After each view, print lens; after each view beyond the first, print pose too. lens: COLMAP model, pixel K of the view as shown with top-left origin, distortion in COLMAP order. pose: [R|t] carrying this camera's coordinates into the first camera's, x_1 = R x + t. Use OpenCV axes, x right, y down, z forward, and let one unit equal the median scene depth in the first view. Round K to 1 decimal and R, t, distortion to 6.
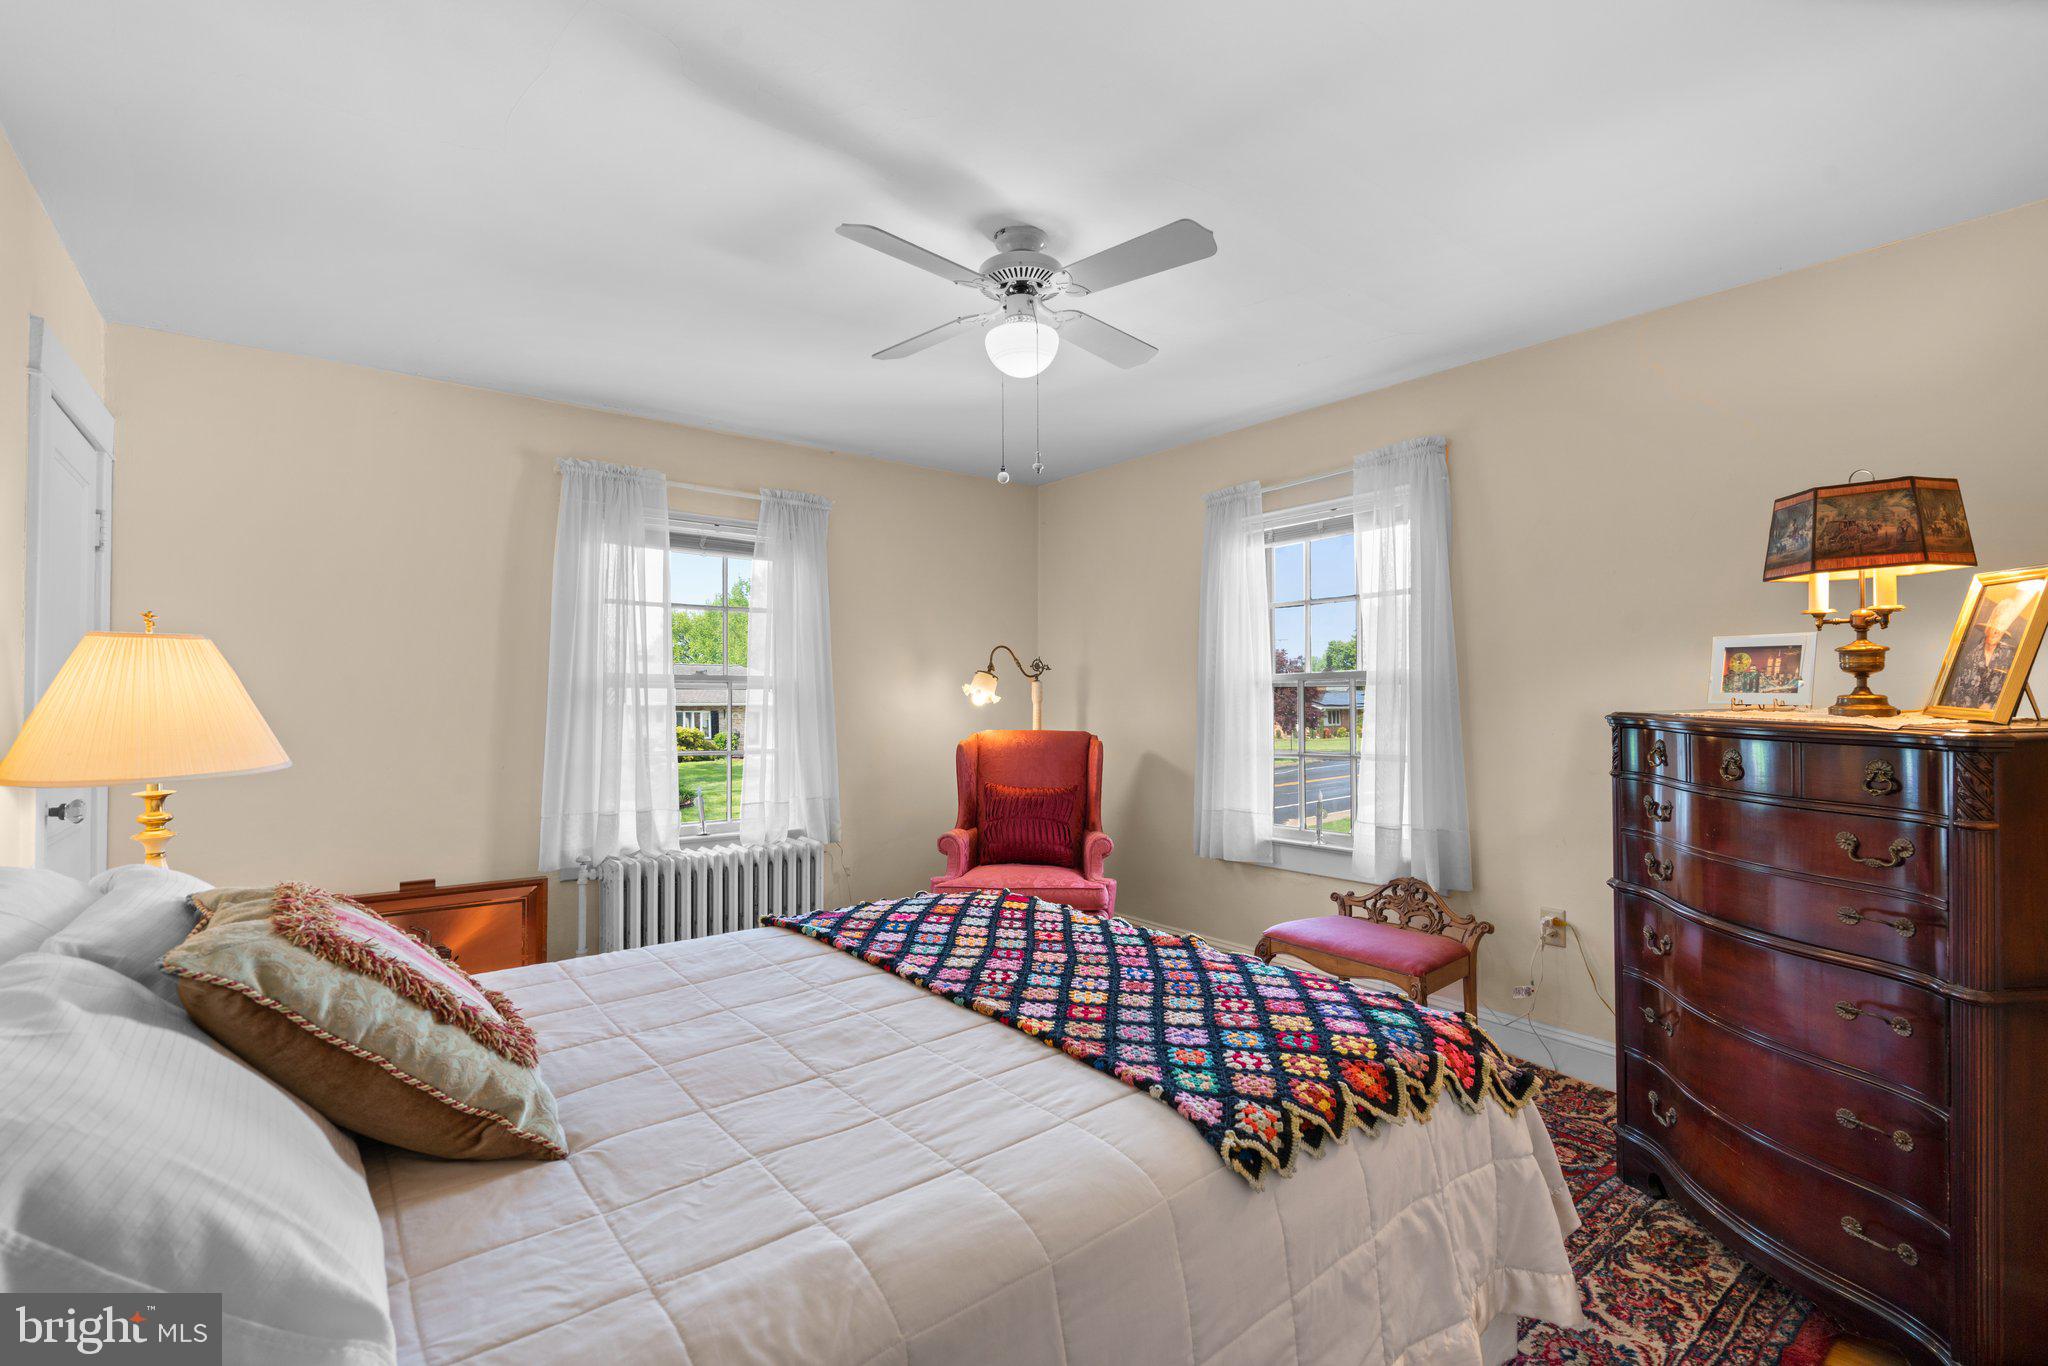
lens RADIAL K [[927.9, 0, 1007.8], [0, 927.9, 692.6], [0, 0, 1]] dist [-0.010306, 0.000778]
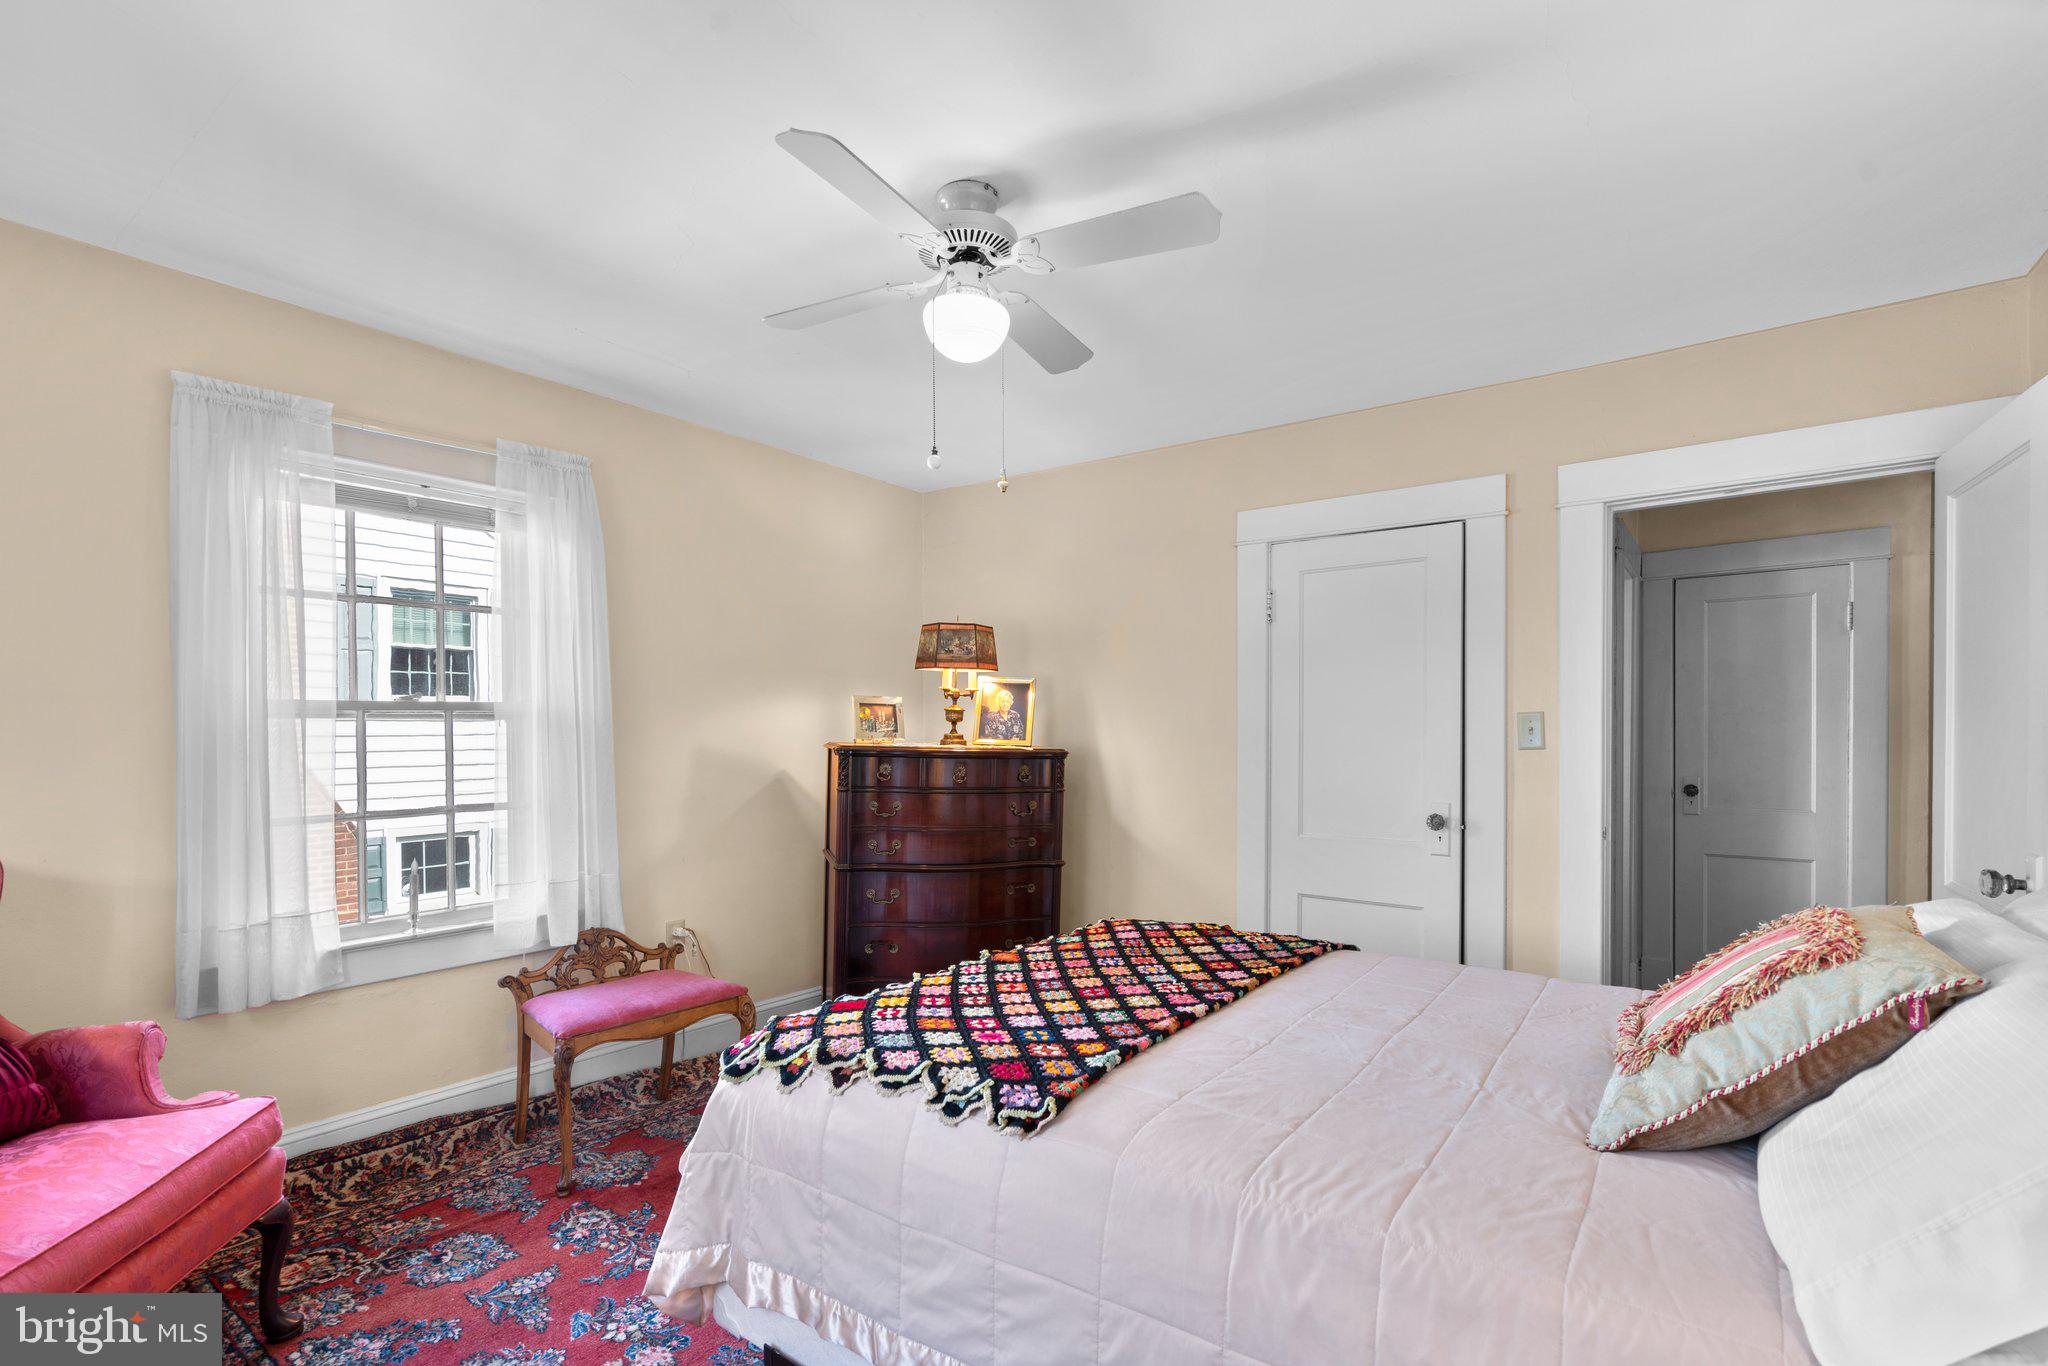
lens RADIAL K [[927.9, 0, 1007.8], [0, 927.9, 692.6], [0, 0, 1]] dist [-0.010306, 0.000778]
pose [[-0.271343, 0.045997, 0.961383, -0.870806], [-0.004352, 0.998789, -0.049015, 0.010115], [-0.962473, -0.017484, -0.270814, 1.267505]]
